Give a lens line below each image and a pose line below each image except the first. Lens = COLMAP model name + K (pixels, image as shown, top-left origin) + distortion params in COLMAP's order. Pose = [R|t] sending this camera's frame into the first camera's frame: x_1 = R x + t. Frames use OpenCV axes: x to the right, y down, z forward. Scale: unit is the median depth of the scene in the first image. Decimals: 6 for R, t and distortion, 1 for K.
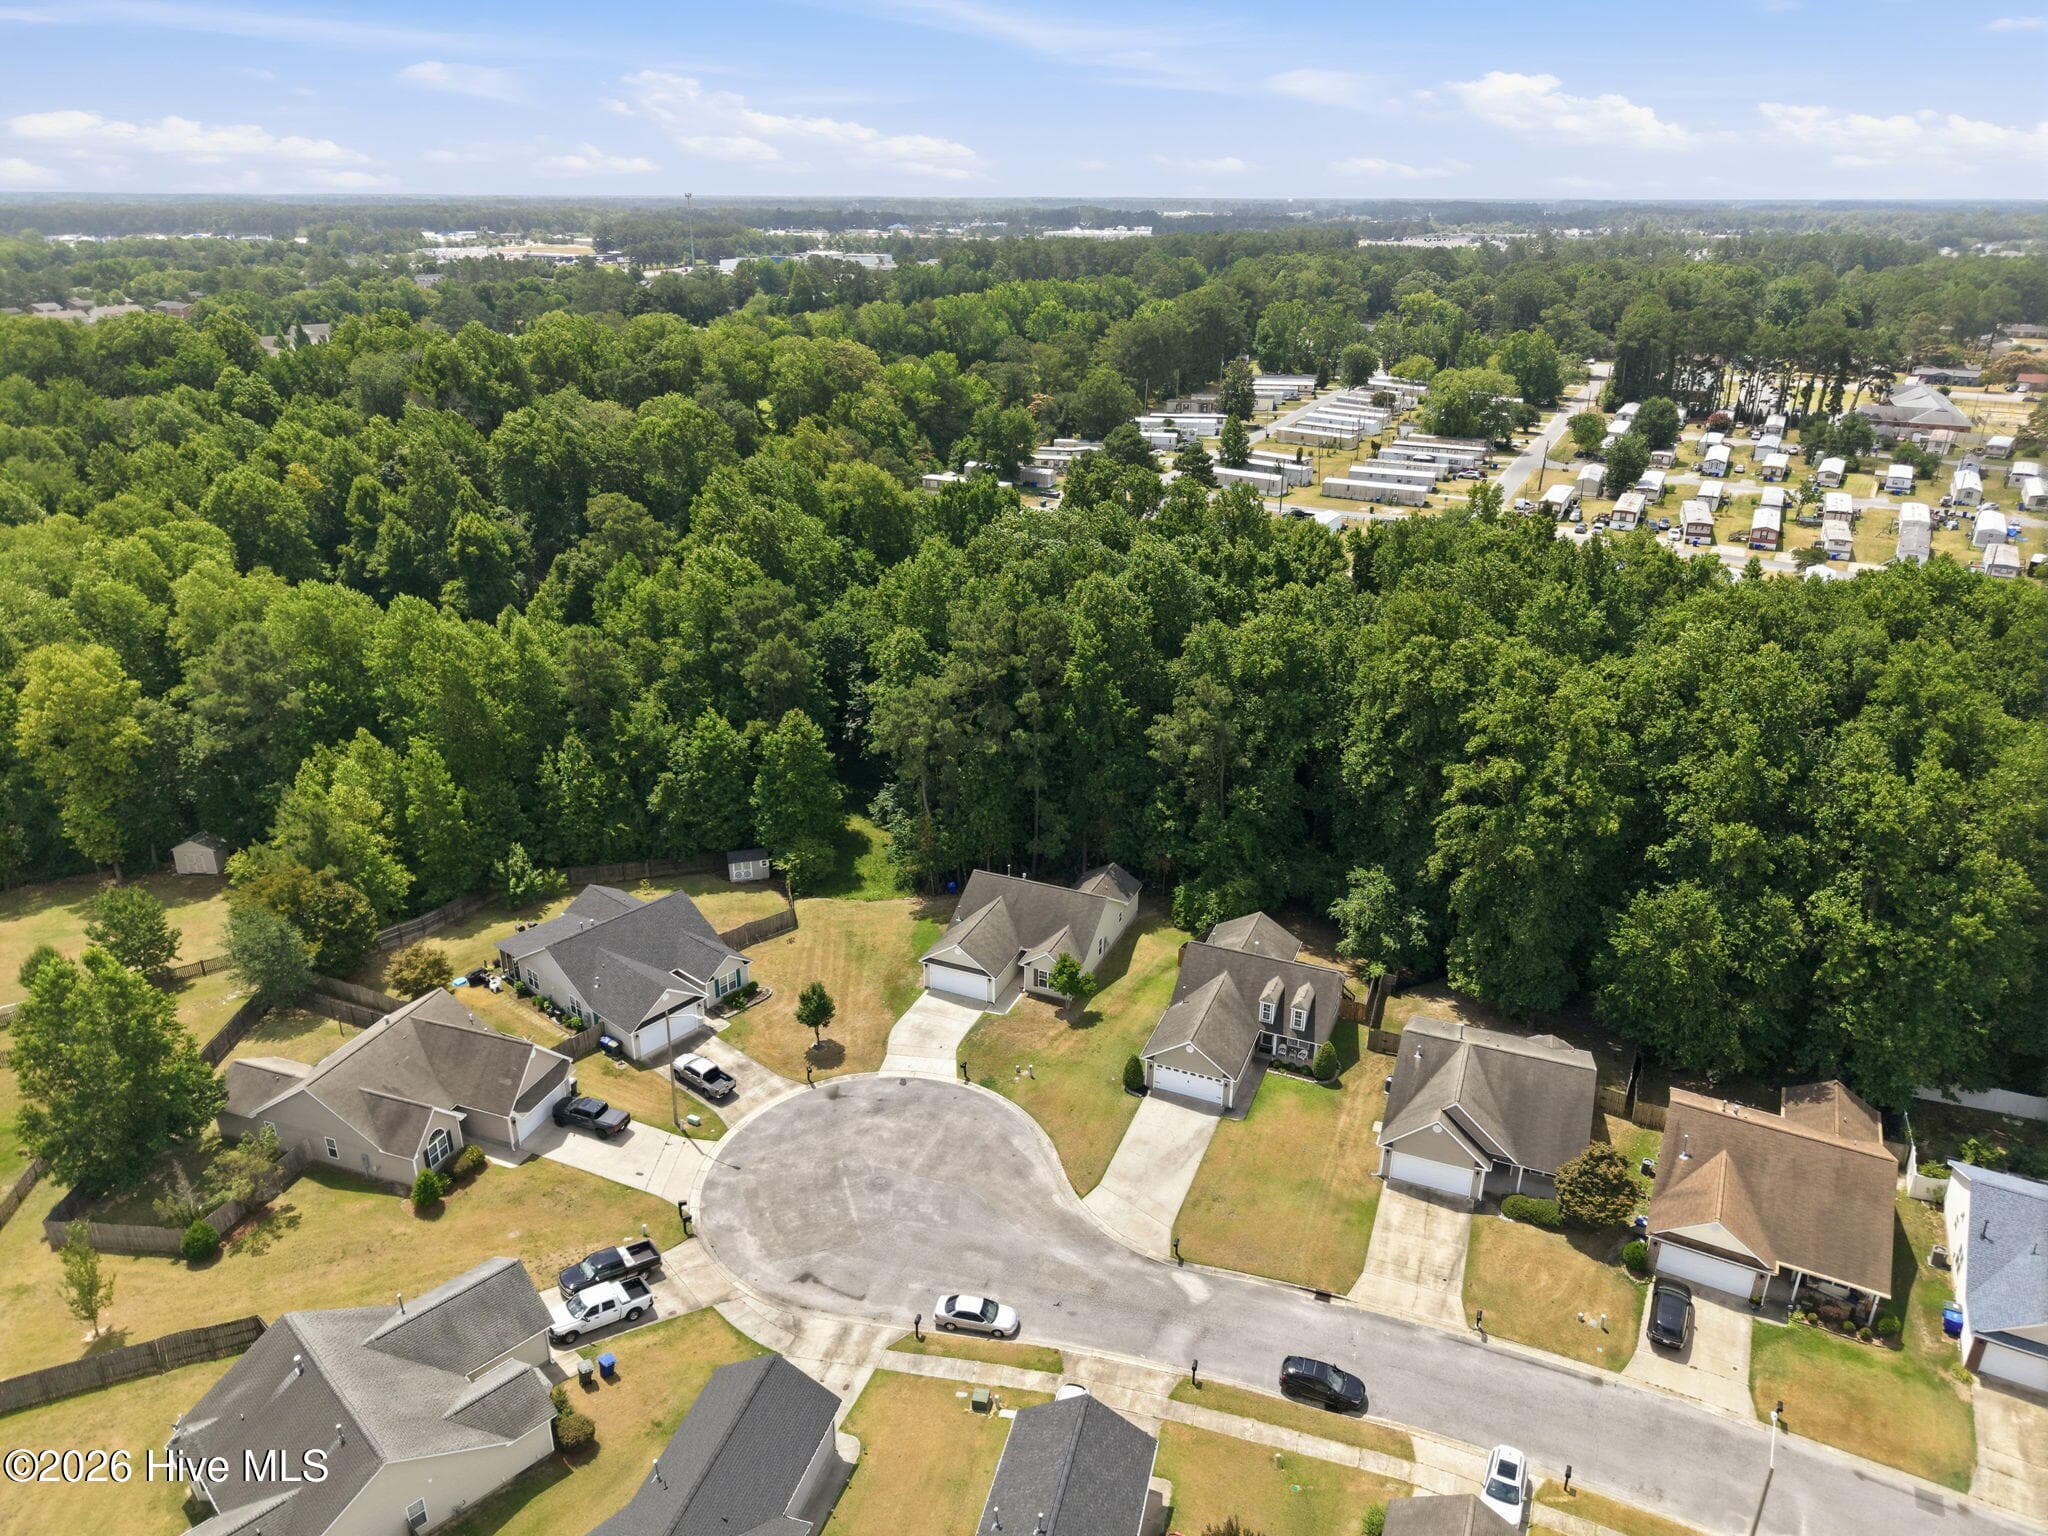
lens RADIAL K [[1375.1, 0, 1024.0], [0, 1375.1, 768.0], [0, 0, 1]] dist [0.040048, -0.053811]
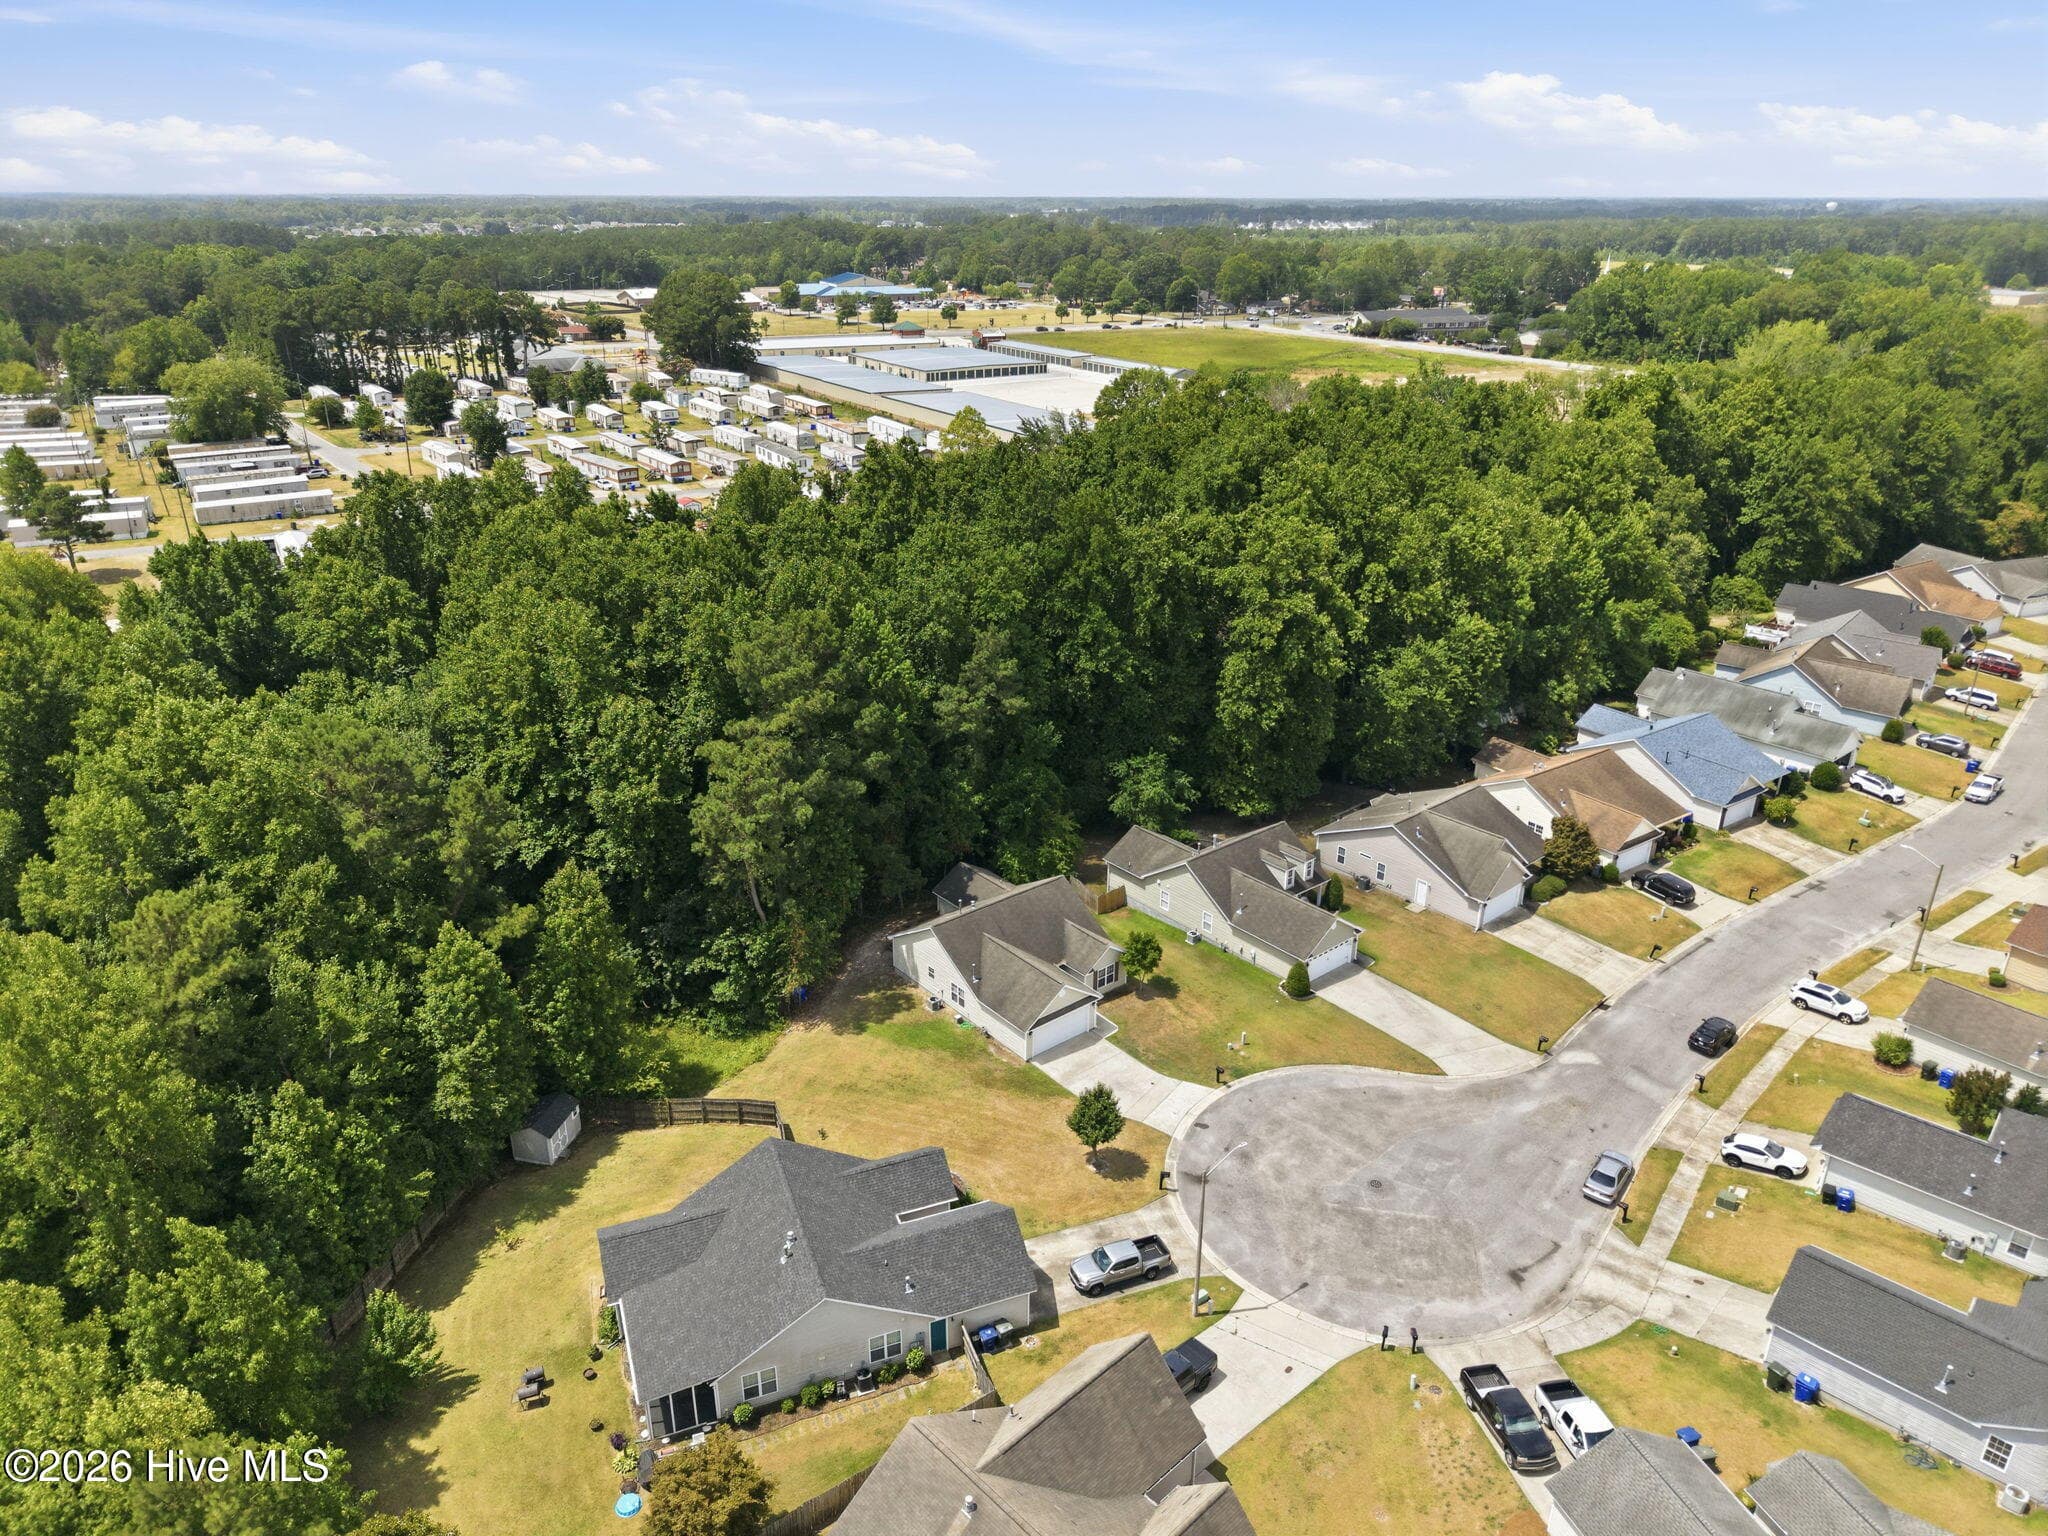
lens RADIAL K [[1375.1, 0, 1024.0], [0, 1375.1, 768.0], [0, 0, 1]] dist [0.040048, -0.053811]
pose [[0.459145, -0.354479, 0.814574, -0.694889], [0.342484, 0.916690, 0.205872, -0.174943], [-0.819689, 0.184454, 0.542297, 0.533490]]
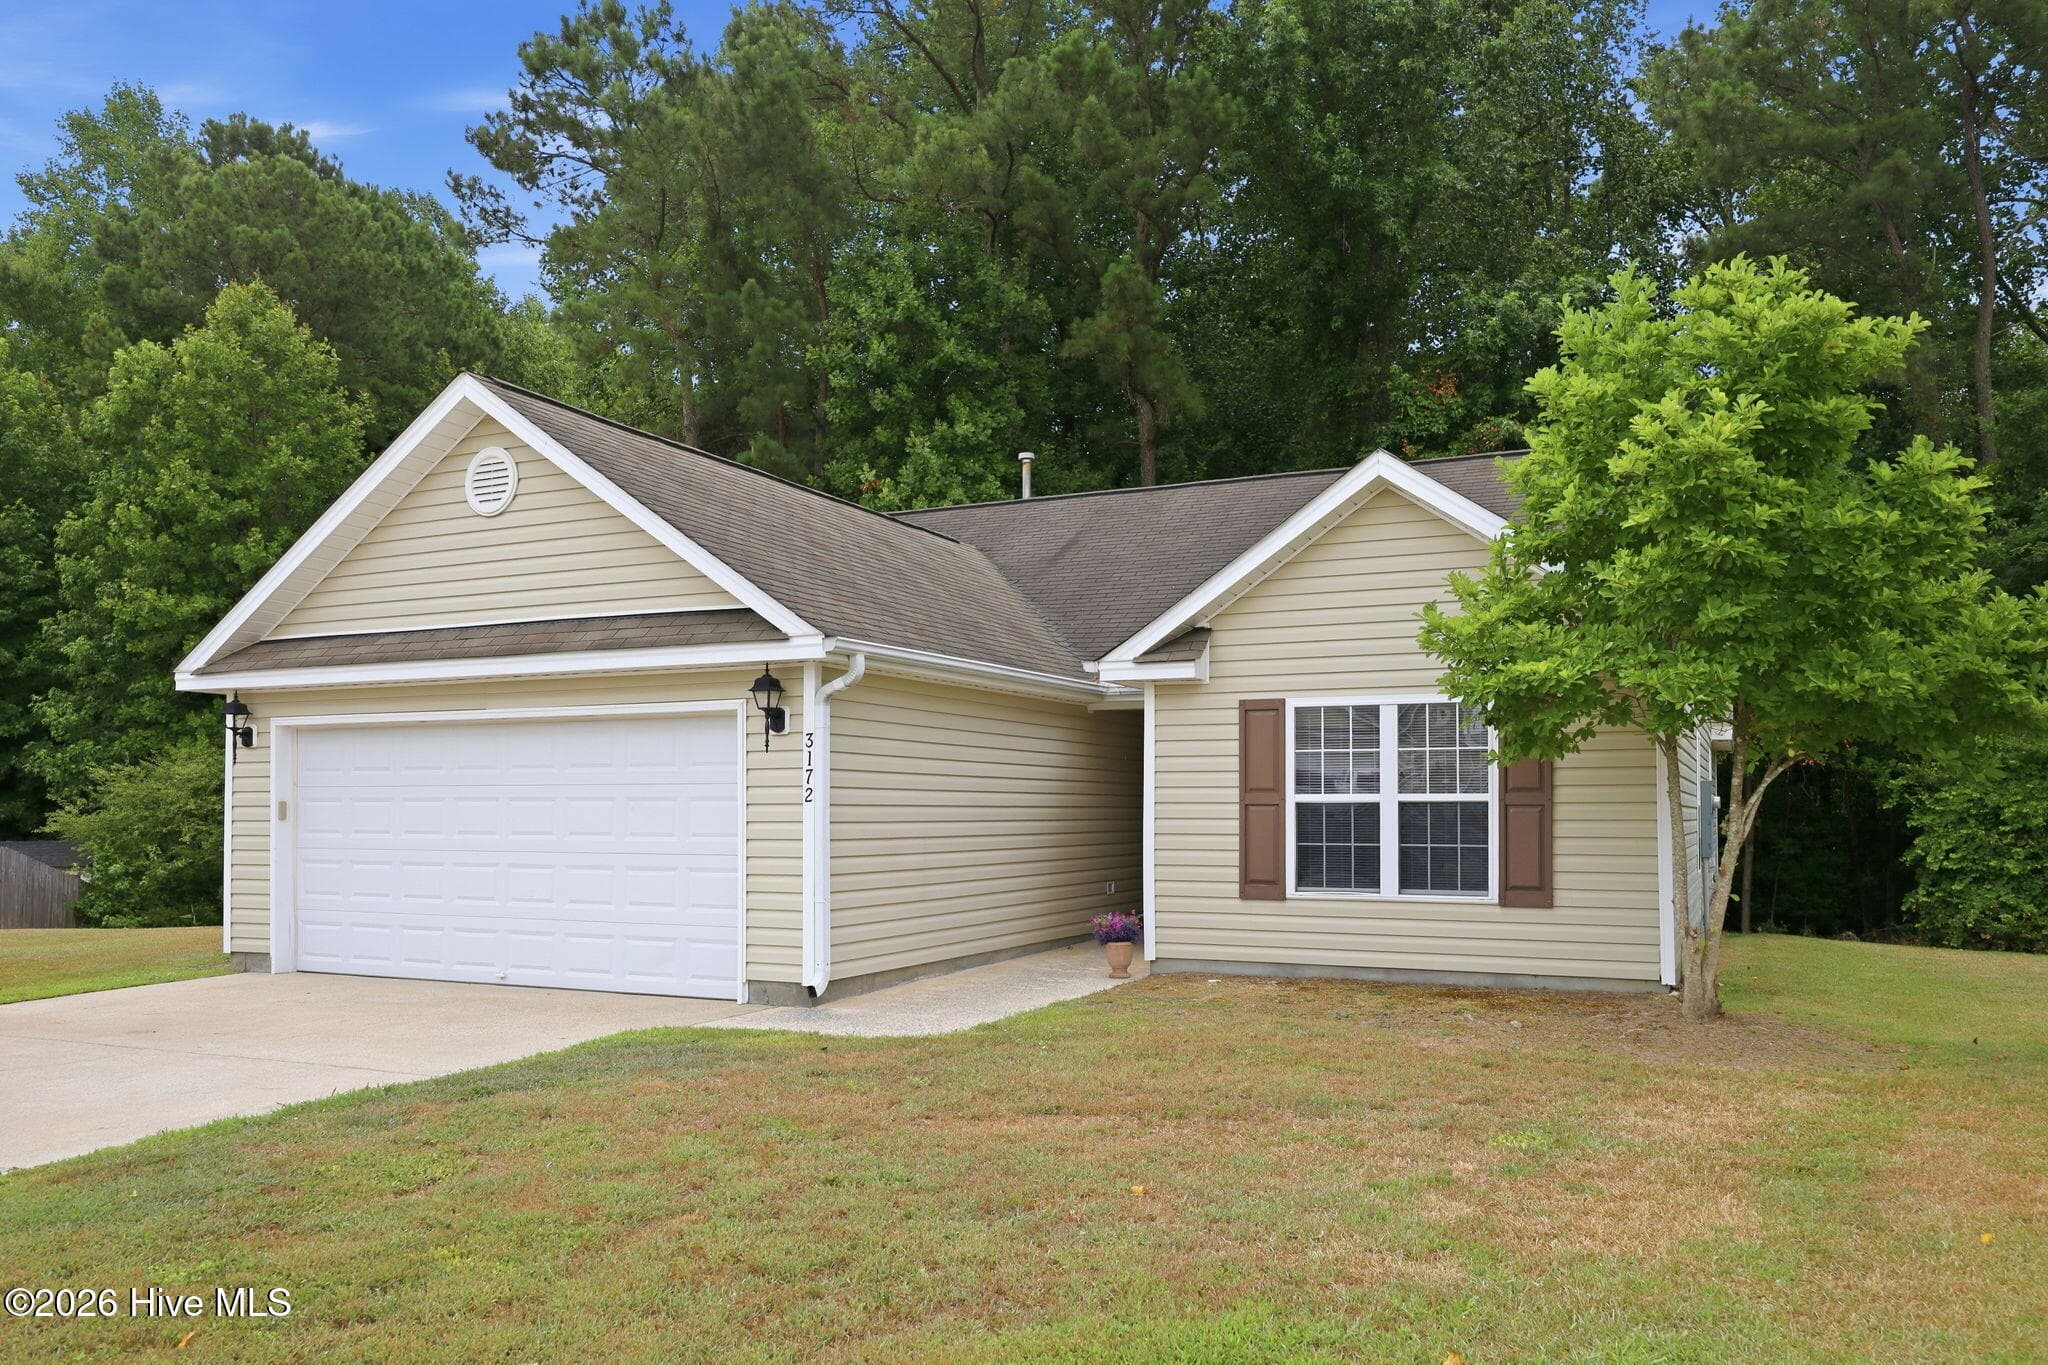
lens RADIAL K [[1533.7, 0, 1028.1], [0, 1533.7, 756.9], [0, 0, 1]] dist [-0.007926, -0.001605]
pose [[0.998960, -0.009815, -0.044527, -0.003494], [-0.009931, 0.906275, -0.422573, 0.198833], [0.044501, 0.422575, 0.905235, 0.903429]]
